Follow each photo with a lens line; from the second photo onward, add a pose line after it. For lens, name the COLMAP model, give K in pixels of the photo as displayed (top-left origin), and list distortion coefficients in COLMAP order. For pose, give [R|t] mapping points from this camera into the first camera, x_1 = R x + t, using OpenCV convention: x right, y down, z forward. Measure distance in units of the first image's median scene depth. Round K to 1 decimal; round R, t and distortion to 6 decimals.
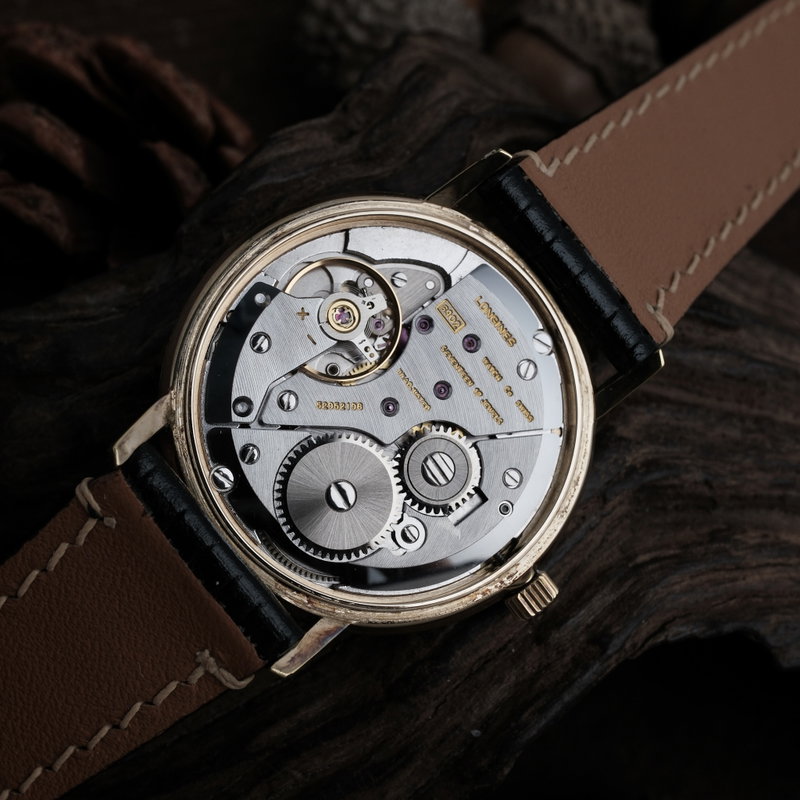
lens RADIAL K [[1430.4, 0, 400.0], [0, 1430.4, 400.0], [0, 0, 1]] dist [0.009113, 0.077347]
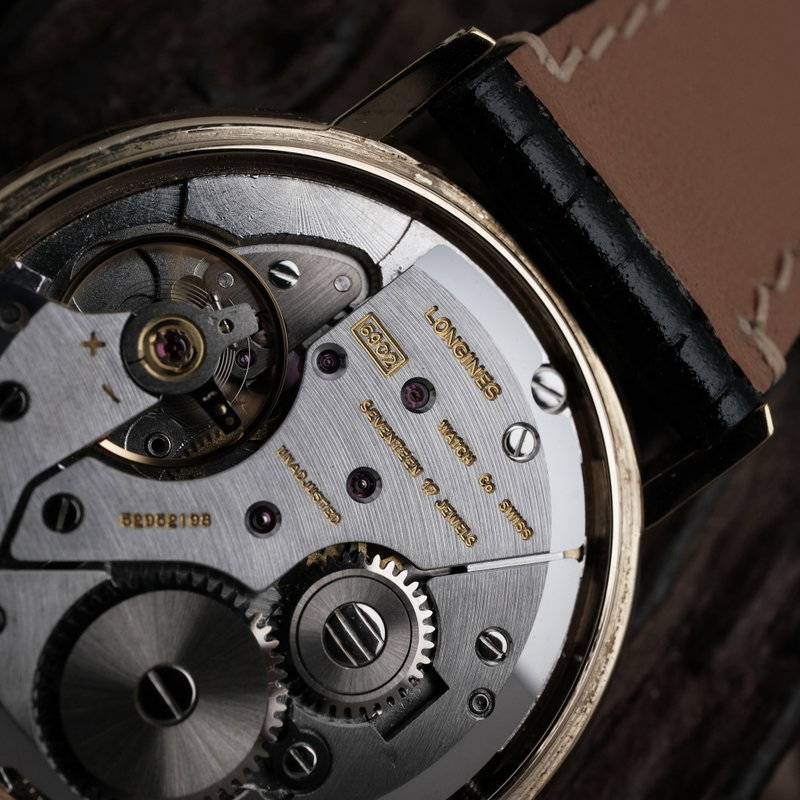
lens RADIAL K [[1386.3, 0, 400.0], [0, 1386.3, 400.0], [0, 0, 1]] dist [0.020671, 0.023760]
pose [[0.999842, -0.000496, 0.017783, 0.033787], [-0.000585, 0.998156, 0.060694, -0.068873], [-0.017780, -0.060694, 0.997998, 0.478407]]
